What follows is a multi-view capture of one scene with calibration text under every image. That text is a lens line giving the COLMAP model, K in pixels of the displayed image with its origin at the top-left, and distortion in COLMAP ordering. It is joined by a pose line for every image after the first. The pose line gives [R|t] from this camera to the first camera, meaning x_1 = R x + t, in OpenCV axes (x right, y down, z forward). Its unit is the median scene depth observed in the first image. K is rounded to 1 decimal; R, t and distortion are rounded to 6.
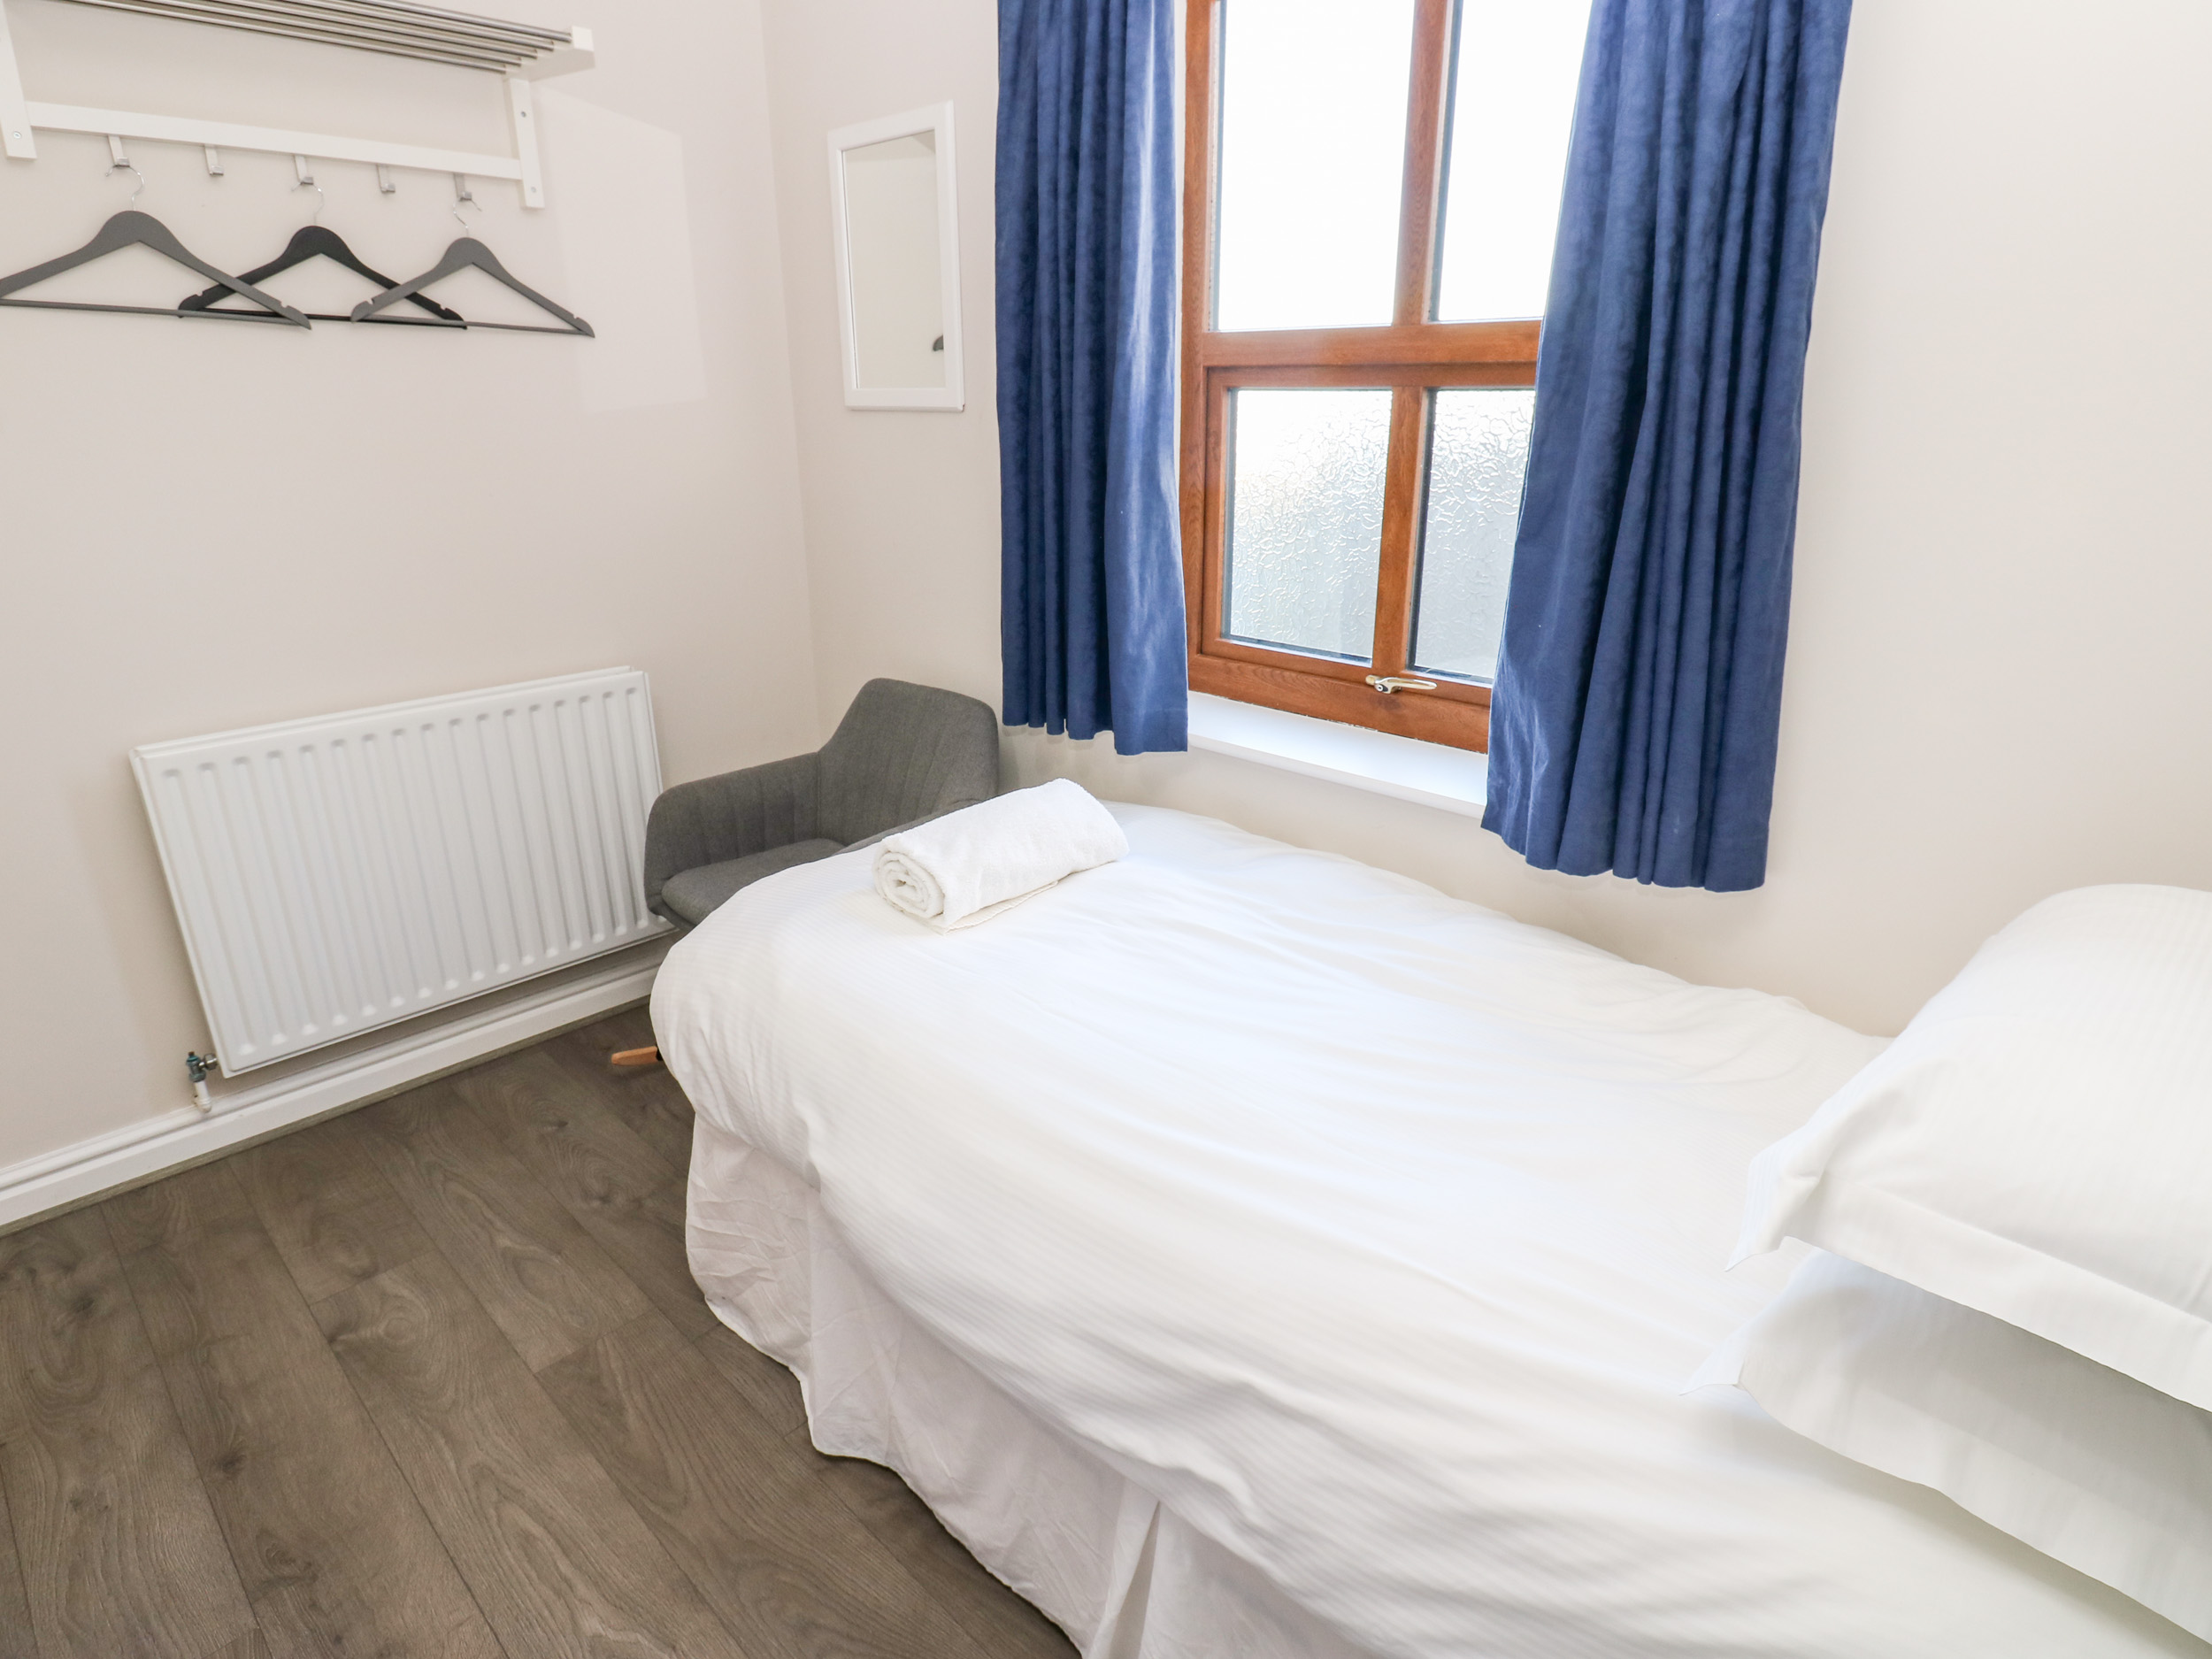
lens RADIAL K [[1175.4, 0, 1125.0], [0, 1175.4, 801.0], [0, 0, 1]] dist [0.002388, -0.015096]
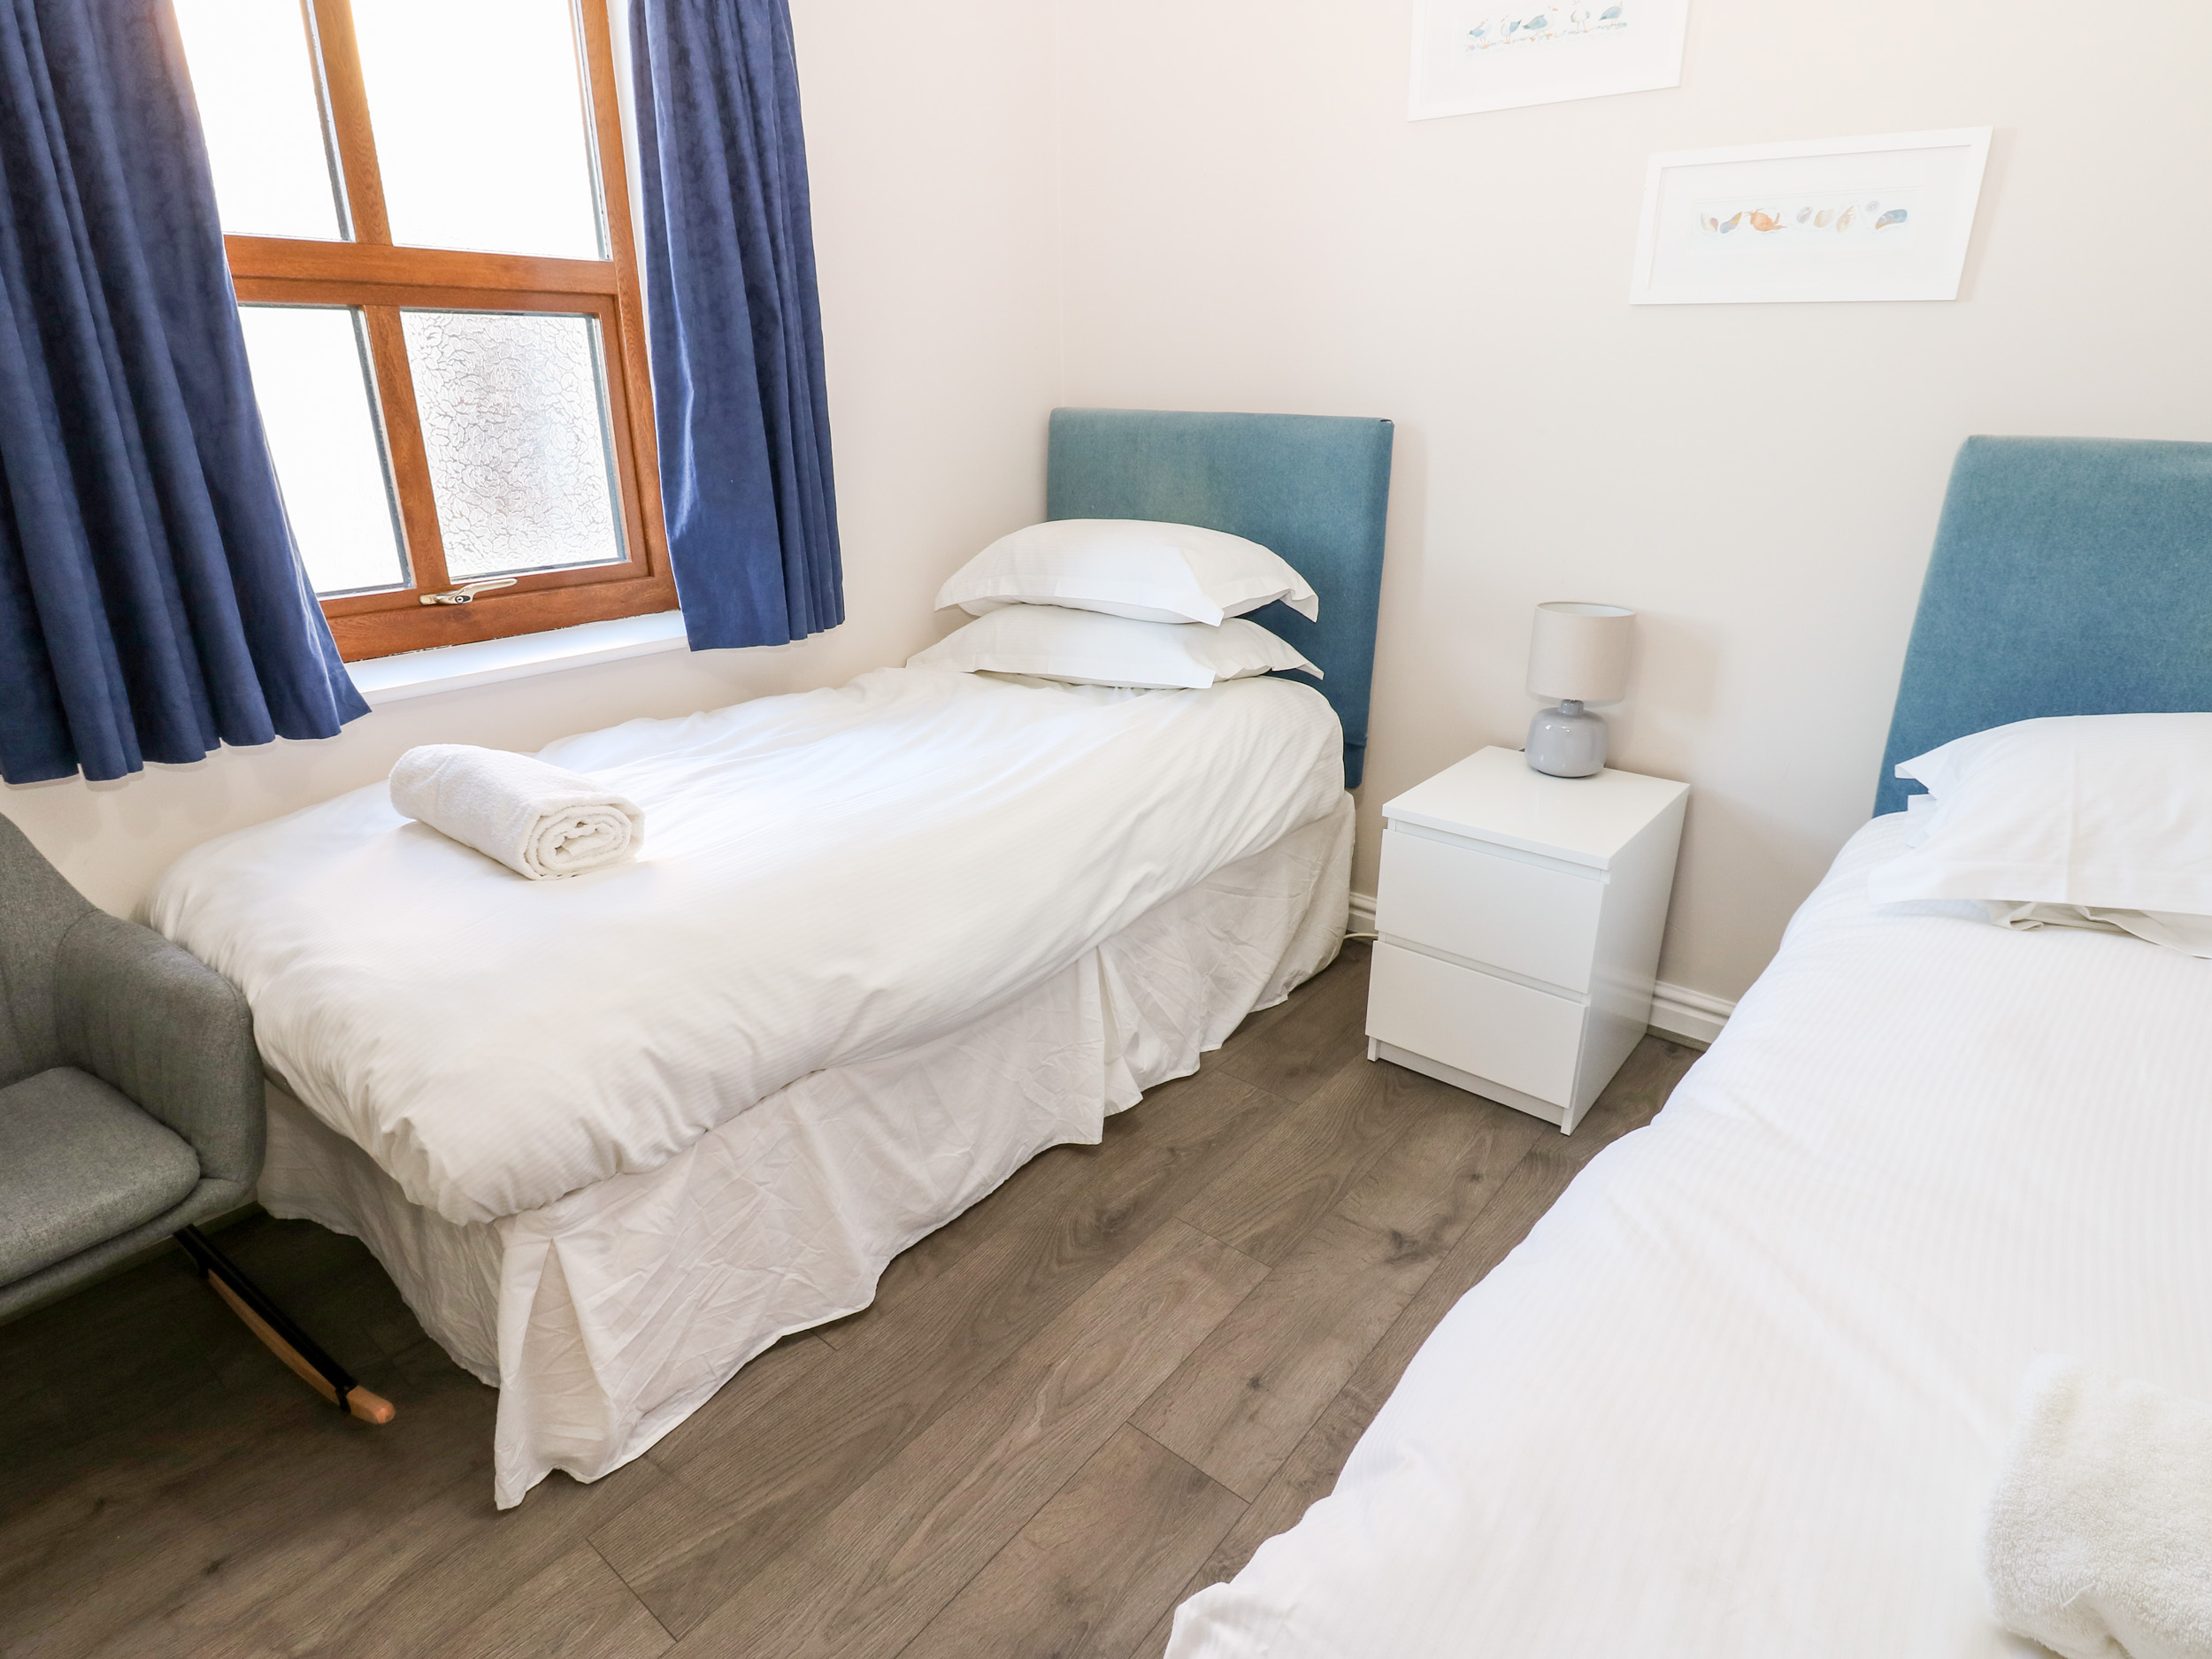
lens RADIAL K [[1219.8, 0, 1080.9], [0, 1219.8, 828.8], [0, 0, 1]] dist [0.004328, -0.017446]
pose [[-0.060527, -0.345467, 0.936477, -1.139617], [0.323641, 0.880720, 0.345816, -0.142622], [-0.944242, 0.324013, 0.058500, 0.607680]]
